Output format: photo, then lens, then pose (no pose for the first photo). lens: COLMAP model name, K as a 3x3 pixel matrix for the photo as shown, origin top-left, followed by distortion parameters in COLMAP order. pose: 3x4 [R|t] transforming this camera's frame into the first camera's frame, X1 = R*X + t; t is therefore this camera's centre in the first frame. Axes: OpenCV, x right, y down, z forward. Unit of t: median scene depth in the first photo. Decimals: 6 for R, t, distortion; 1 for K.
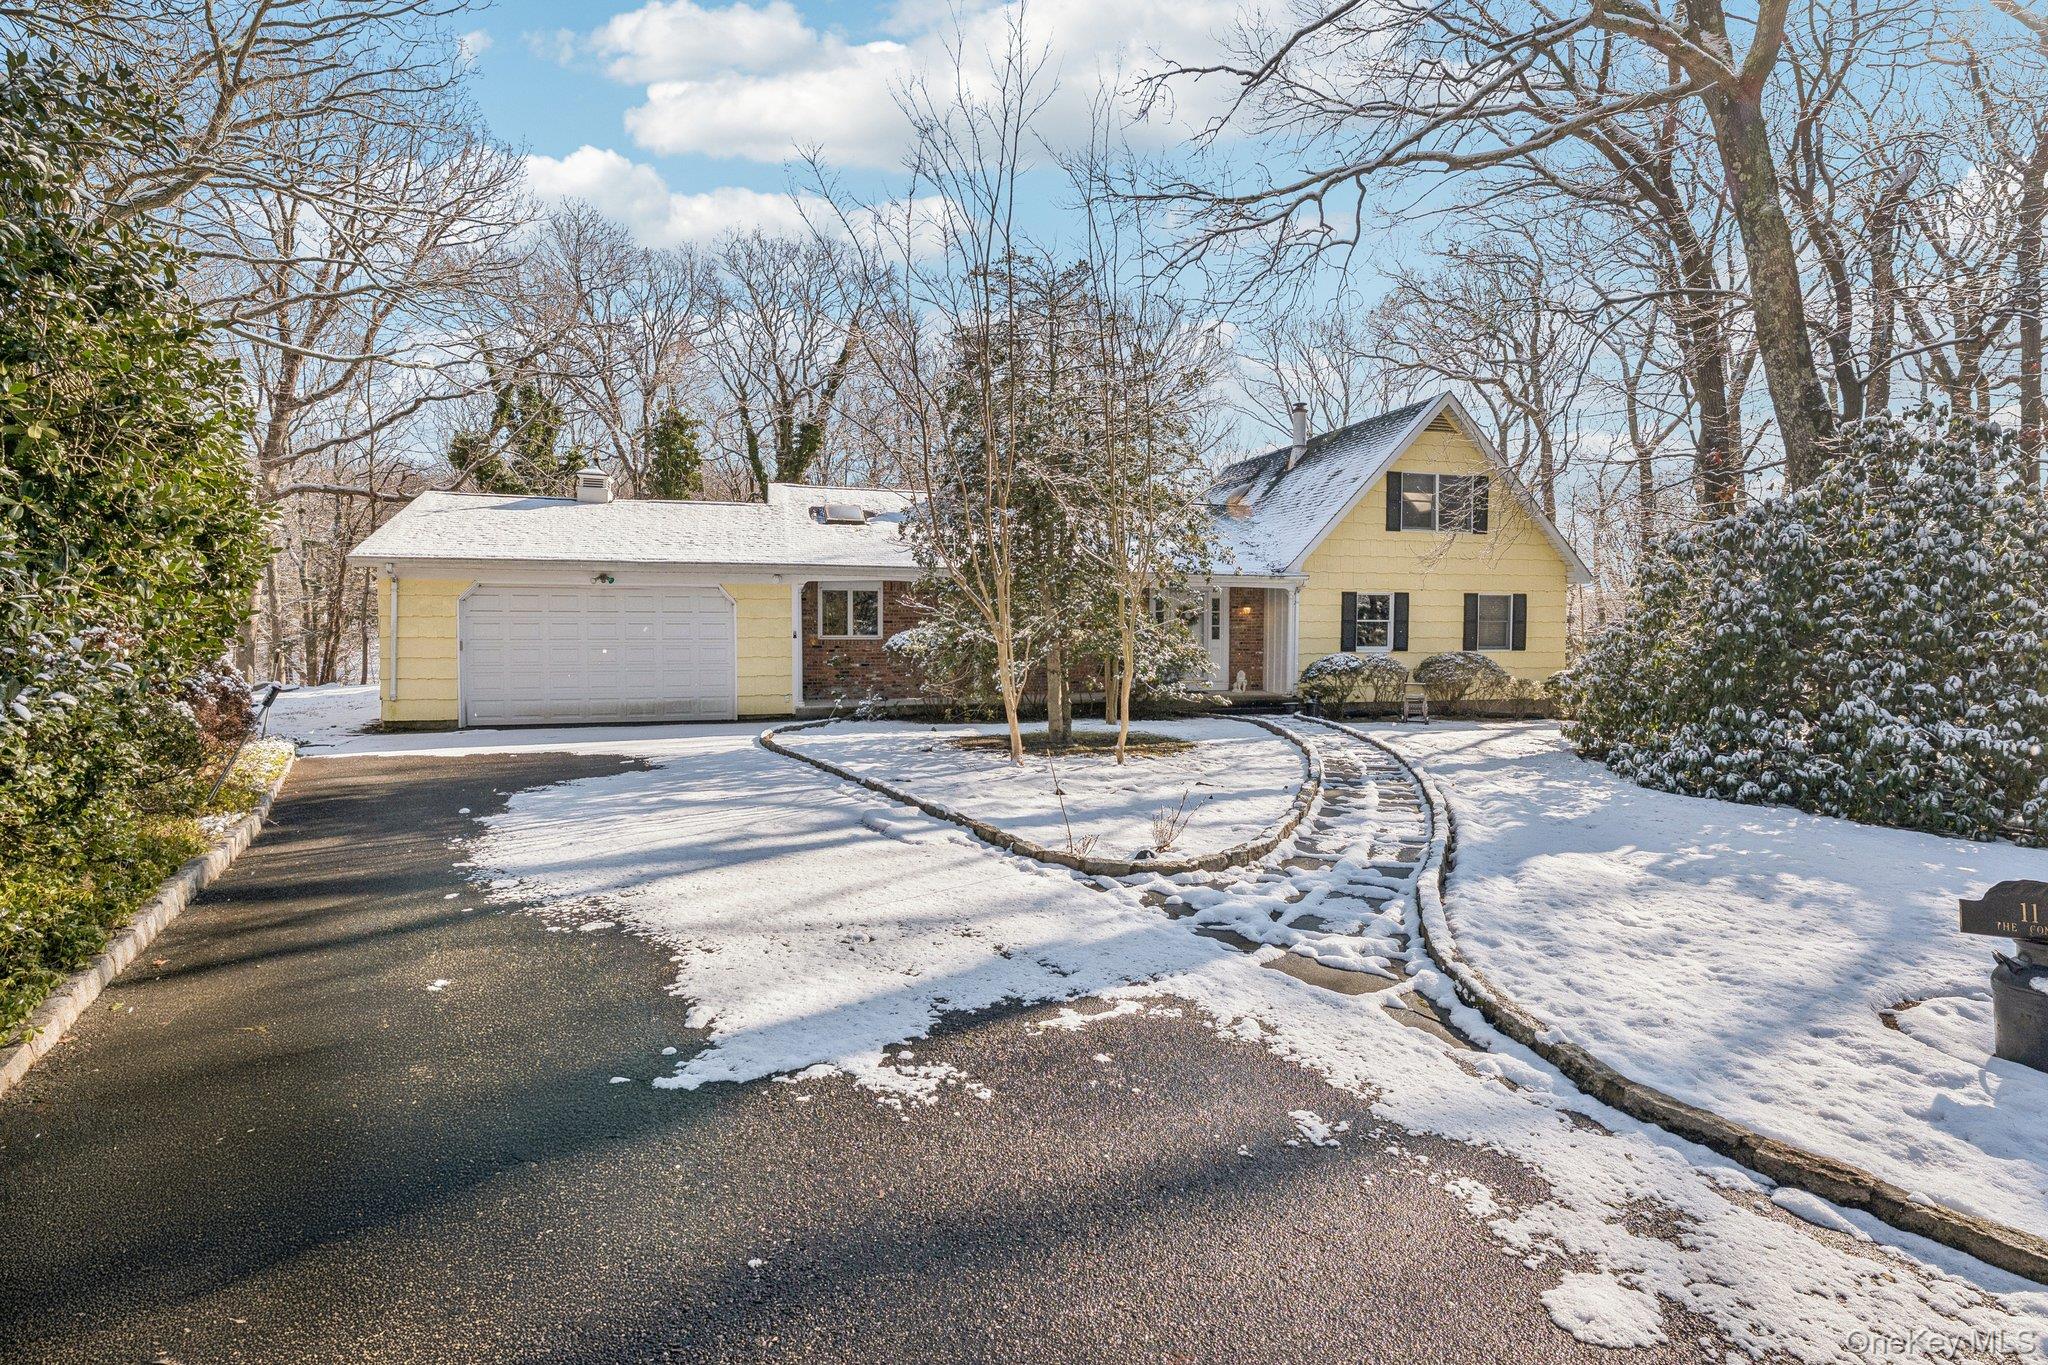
lens RADIAL K [[920.0, 0, 1018.2], [0, 920.0, 702.1], [0, 0, 1]] dist [-0.001764, -0.000280]
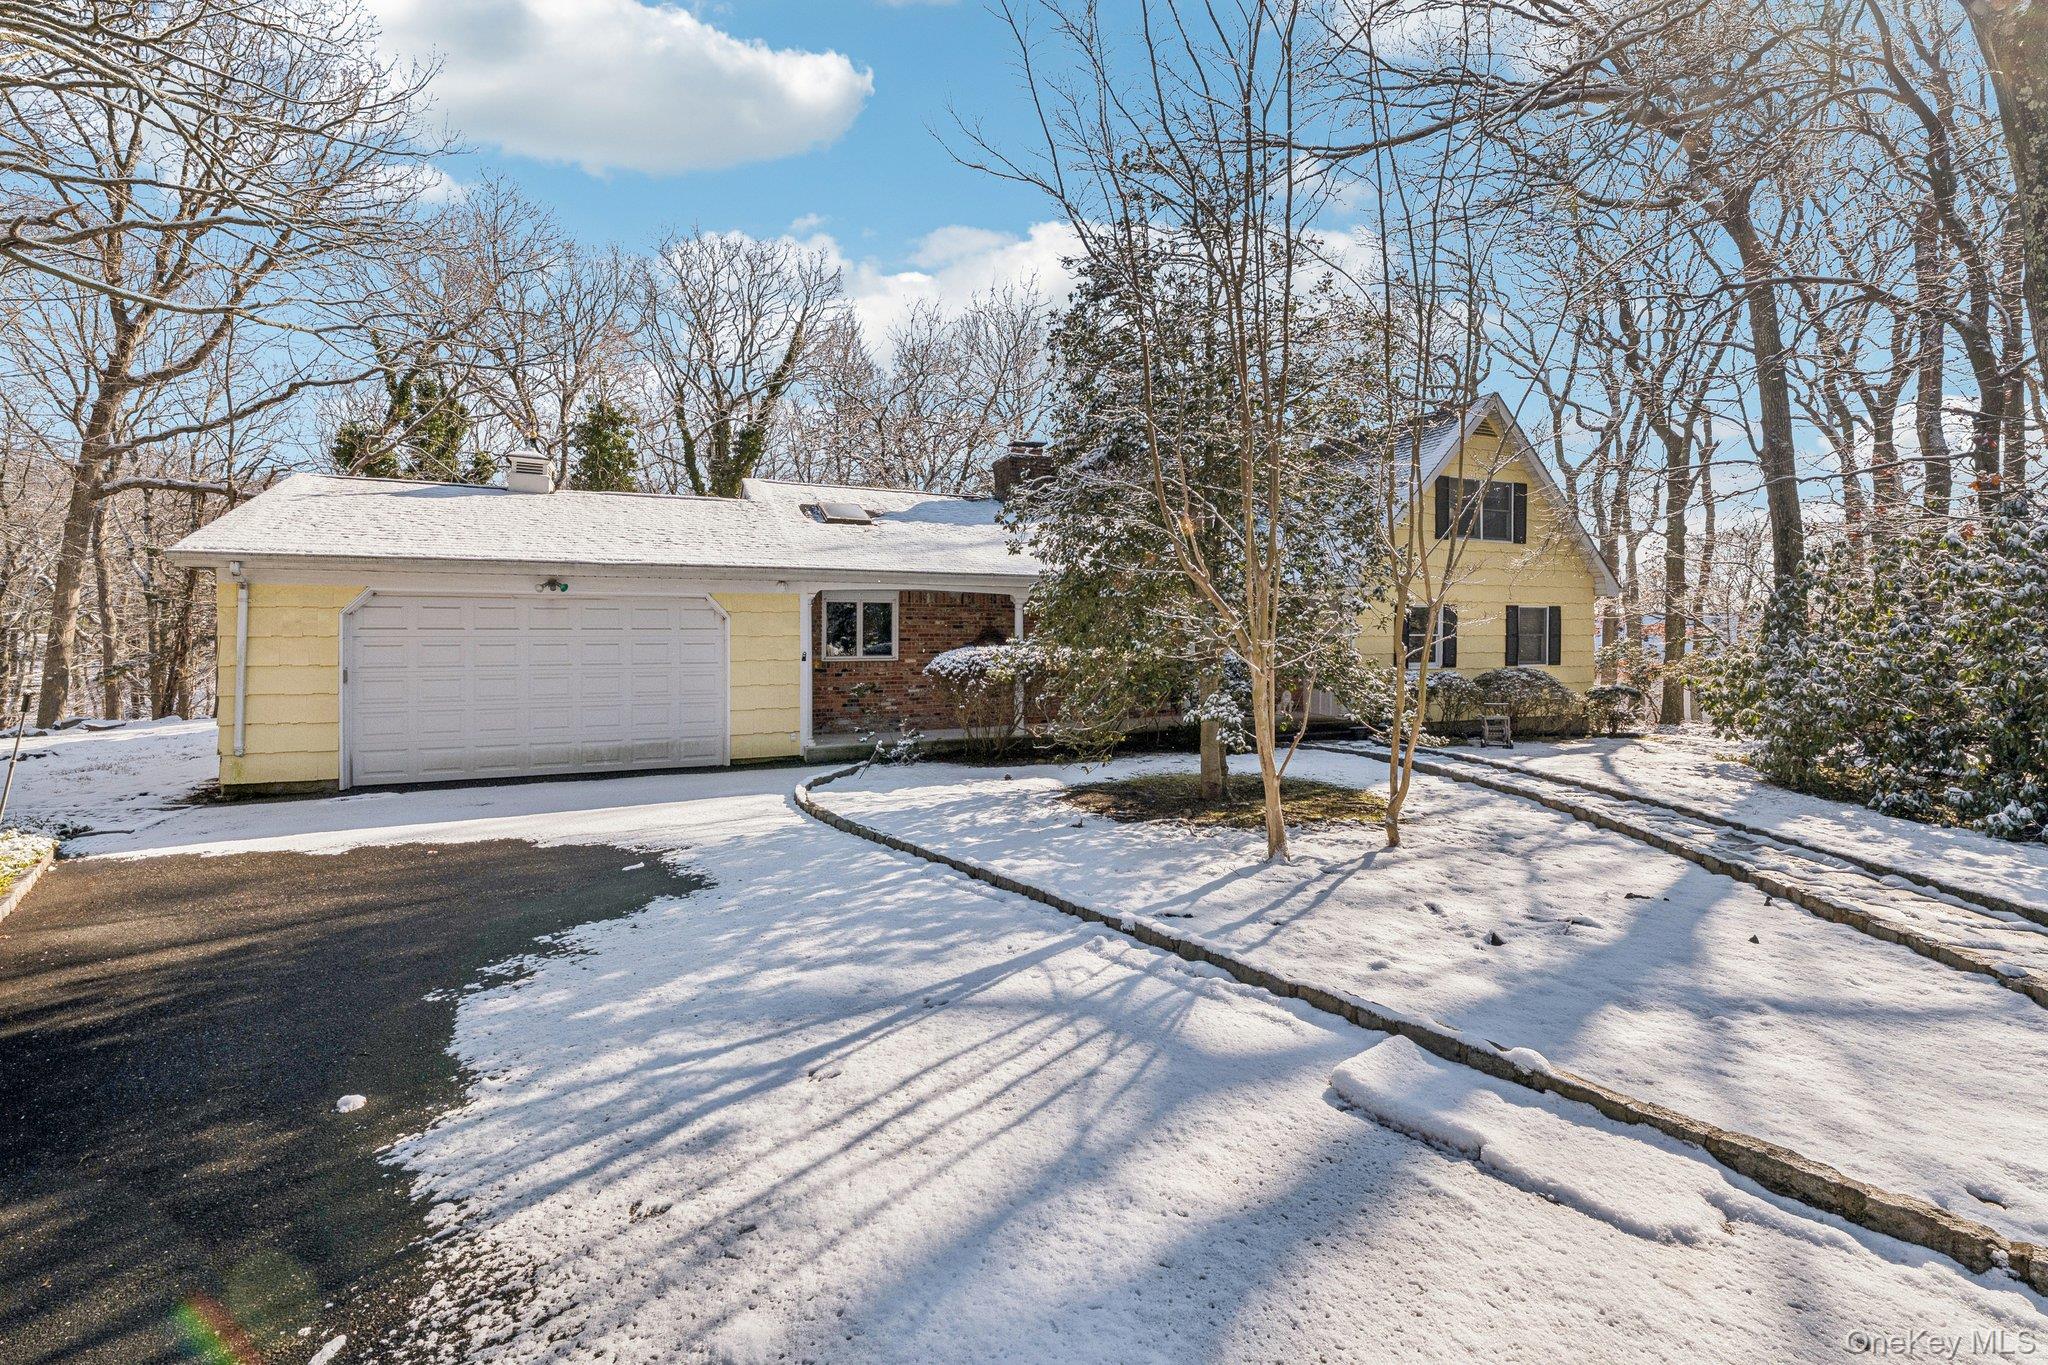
lens RADIAL K [[831.6, 0, 1017.1], [0, 831.6, 676.8], [0, 0, 1]] dist [0.000648, 0.000039]
pose [[0.990763, -0.011856, 0.135085, -0.140991], [0.016859, 0.999211, -0.035948, -0.023675], [-0.134553, 0.037893, 0.990182, 0.232224]]
